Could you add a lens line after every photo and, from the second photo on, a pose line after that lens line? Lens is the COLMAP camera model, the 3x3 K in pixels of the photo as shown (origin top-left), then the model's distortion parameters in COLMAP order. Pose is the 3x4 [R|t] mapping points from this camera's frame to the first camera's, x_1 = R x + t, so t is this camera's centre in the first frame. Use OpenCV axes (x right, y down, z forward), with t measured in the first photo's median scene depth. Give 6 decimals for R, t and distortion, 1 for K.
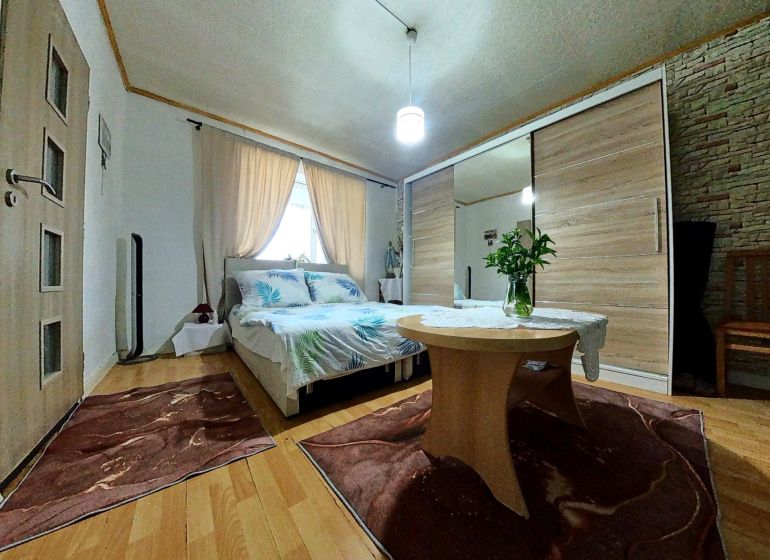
lens RADIAL K [[248.0, 0, 385.0], [0, 248.0, 280.0], [0, 0, 1]] dist [-0.019521, 0.000003]
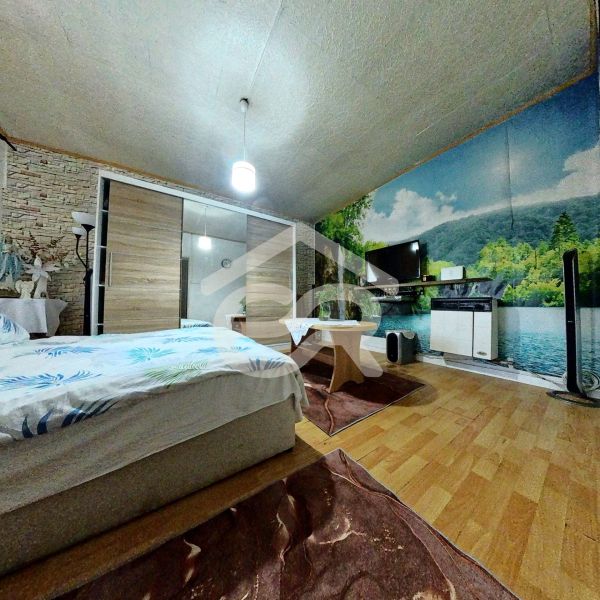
lens RADIAL K [[195.2, 0, 300.0], [0, 195.2, 300.0], [0, 0, 1]] dist [-0.019248, 0.000321]
pose [[0.094660, 0.027406, 0.995132, -1.157424], [-0.009071, 0.999603, -0.026666, 0.006253], [-0.995468, -0.006503, 0.094871, 0.905969]]
